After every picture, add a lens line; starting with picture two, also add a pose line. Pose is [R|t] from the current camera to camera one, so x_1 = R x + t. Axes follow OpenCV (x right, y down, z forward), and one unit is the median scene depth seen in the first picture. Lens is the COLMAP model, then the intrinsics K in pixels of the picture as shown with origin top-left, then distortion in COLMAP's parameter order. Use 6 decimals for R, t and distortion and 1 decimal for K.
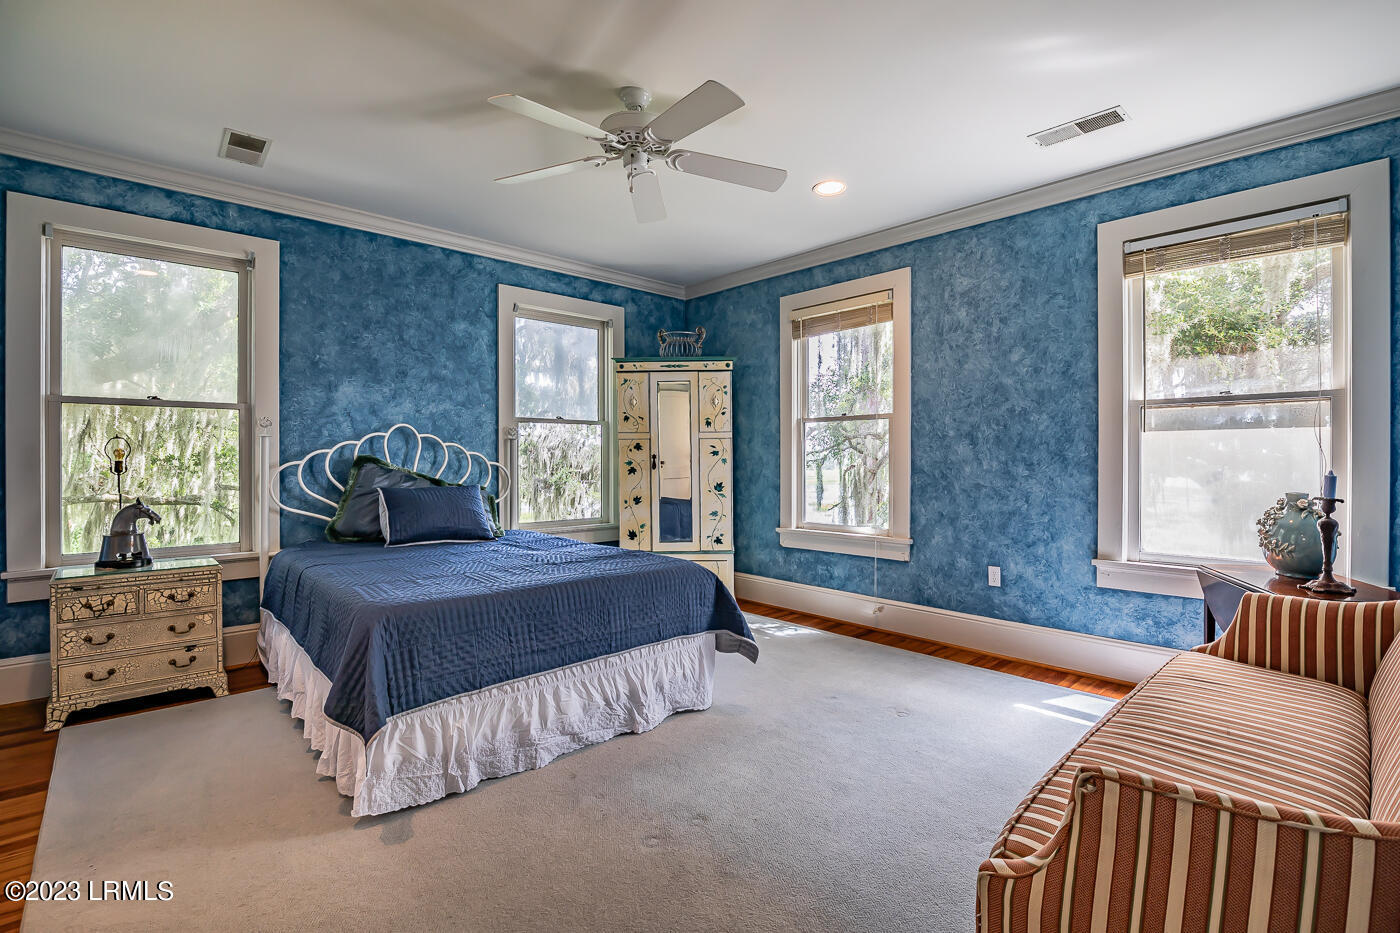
lens RADIAL K [[643.7, 0, 743.3], [0, 643.7, 464.0], [0, 0, 1]] dist [-0.030647, 0.001899]
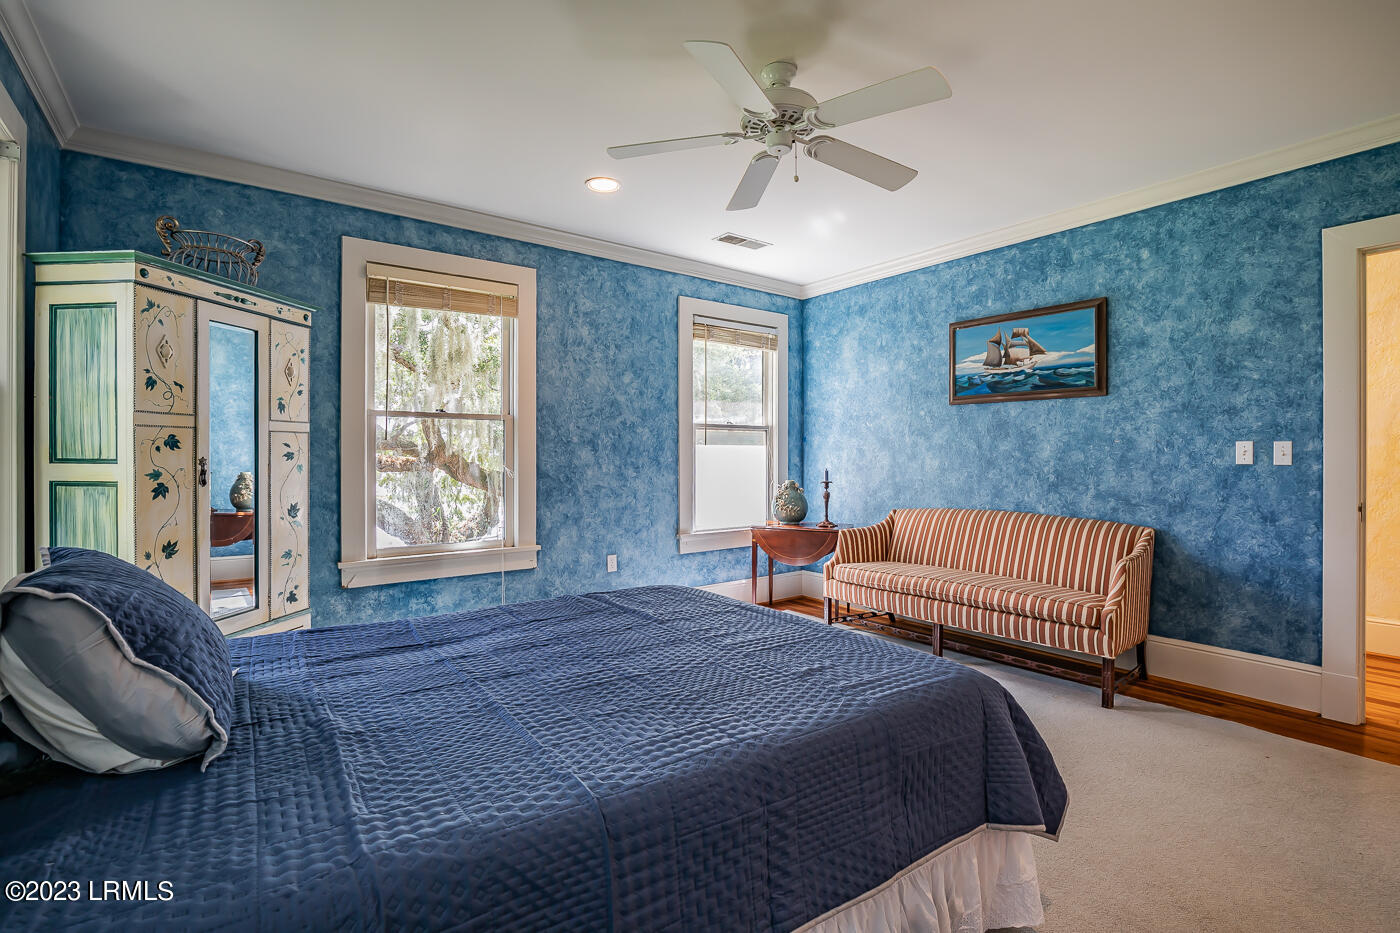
lens RADIAL K [[643.7, 0, 702.5], [0, 643.7, 461.7], [0, 0, 1]] dist [-0.030647, 0.001899]
pose [[0.147246, -0.001844, 0.989098, -0.709884], [0.010673, 0.999943, 0.000275, -0.008977], [-0.989042, 0.010516, 0.147258, 0.629261]]
